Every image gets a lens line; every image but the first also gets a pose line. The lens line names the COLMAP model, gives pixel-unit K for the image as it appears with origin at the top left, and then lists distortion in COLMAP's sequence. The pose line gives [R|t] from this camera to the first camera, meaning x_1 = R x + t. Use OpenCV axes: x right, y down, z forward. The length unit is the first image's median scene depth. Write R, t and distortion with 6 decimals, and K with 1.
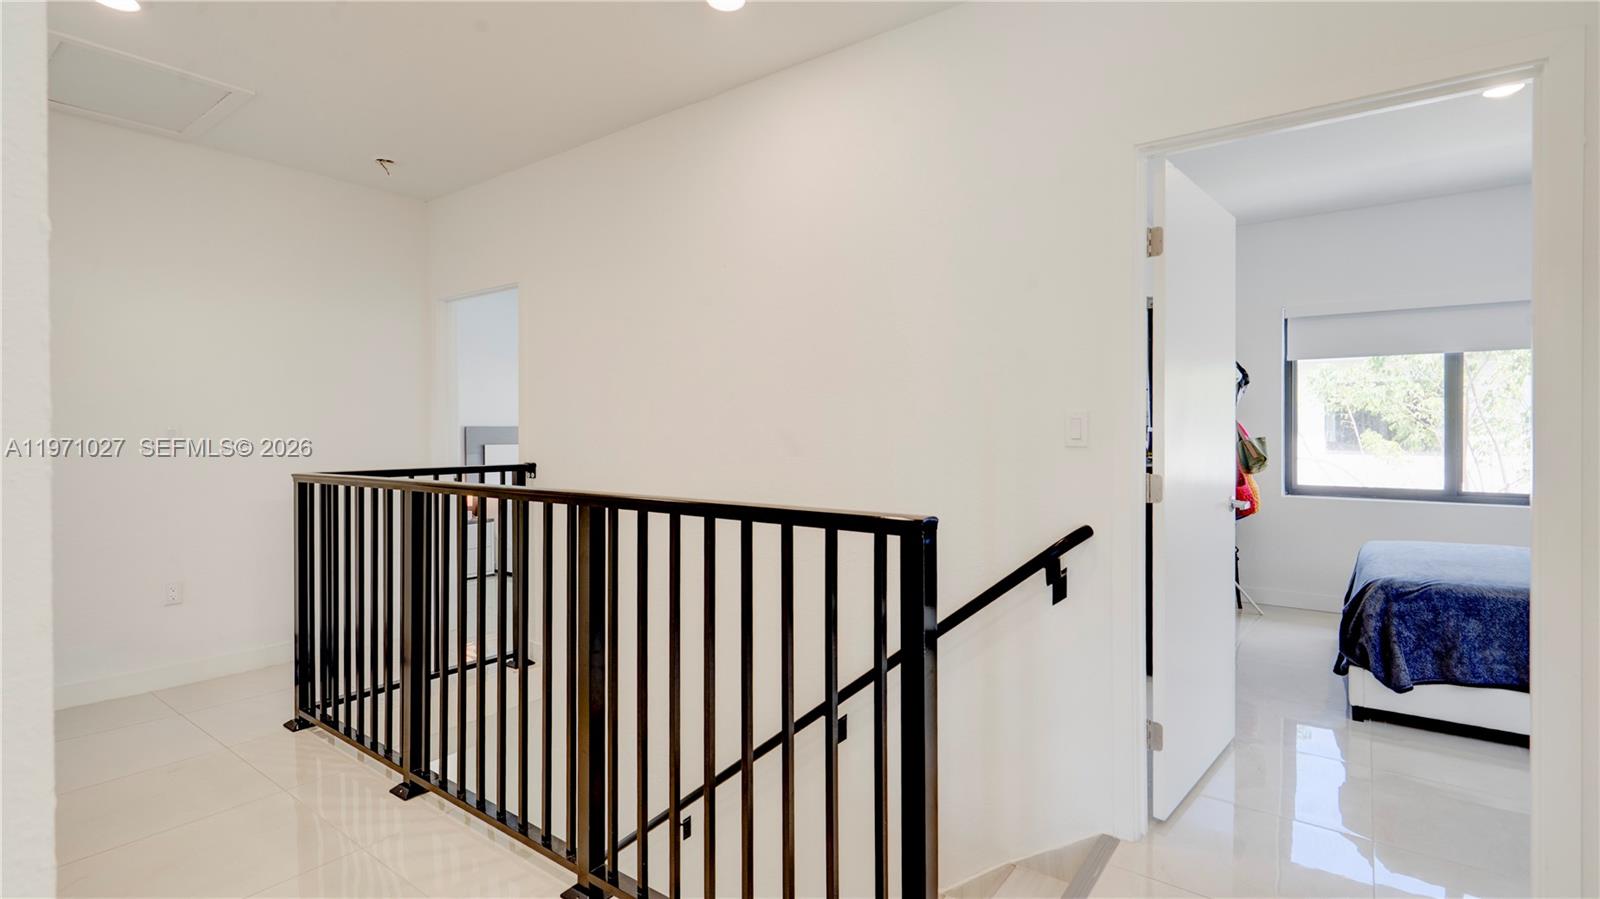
lens RADIAL K [[745.3, 0, 801.0], [0, 745.3, 421.9], [0, 0, 1]] dist [0.000558, 0.000287]
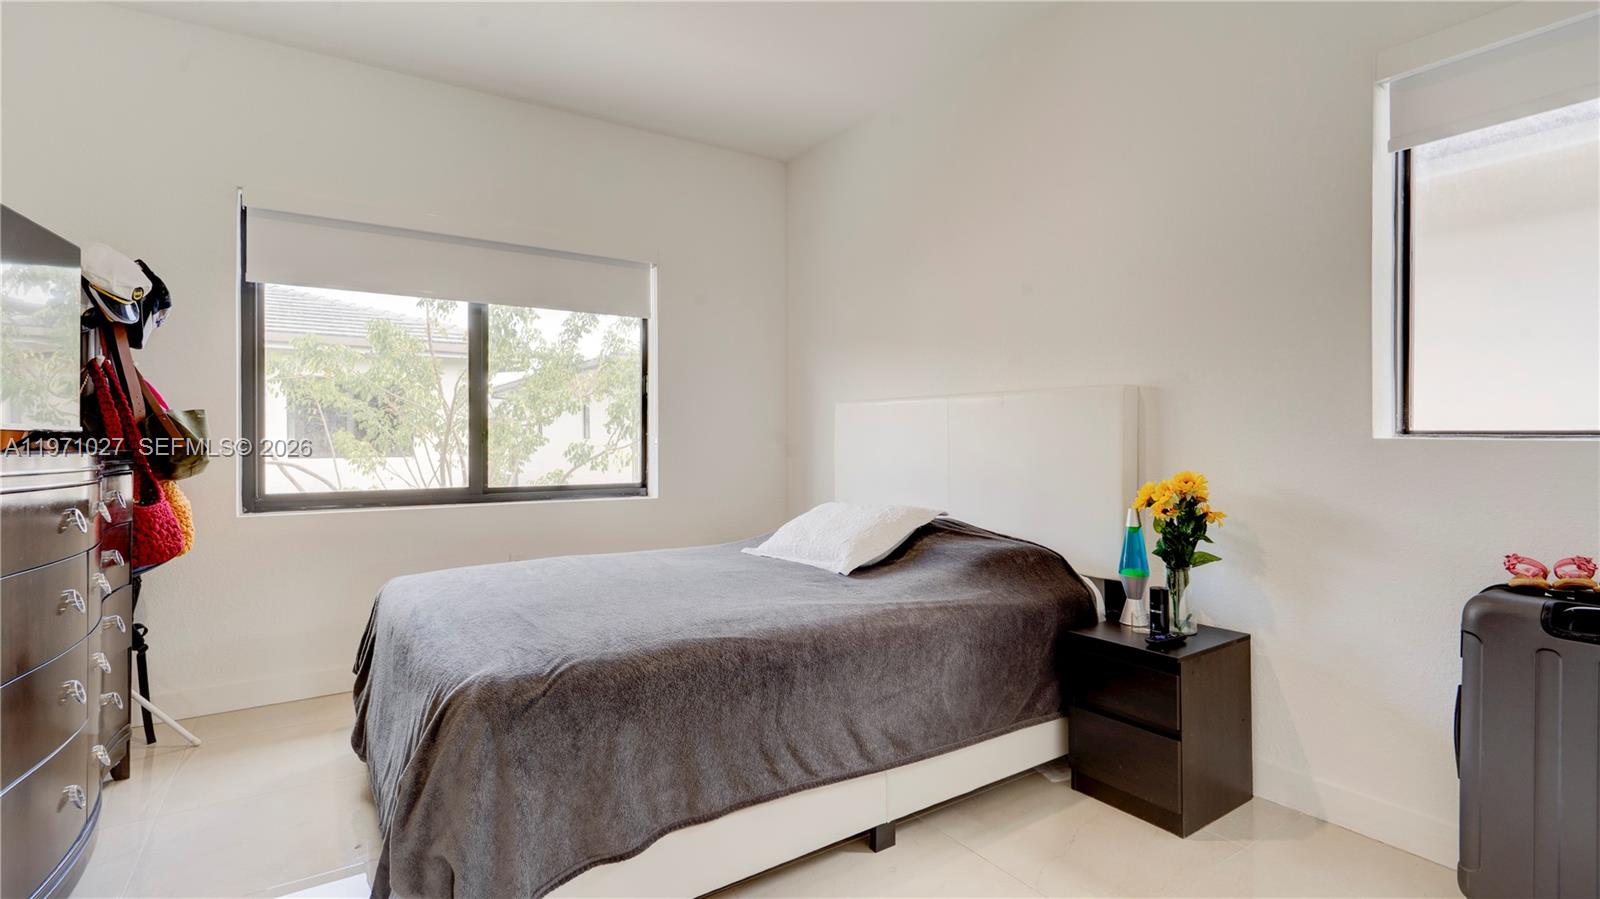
lens RADIAL K [[736.7, 0, 812.2], [0, 736.7, 448.2], [0, 0, 1]] dist [-0.000556, 0.000175]
pose [[0.324585, -0.010759, 0.945795, 0.264816], [-0.009052, 0.999854, 0.014481, 0.036618], [-0.945813, -0.013262, 0.324440, 0.415907]]
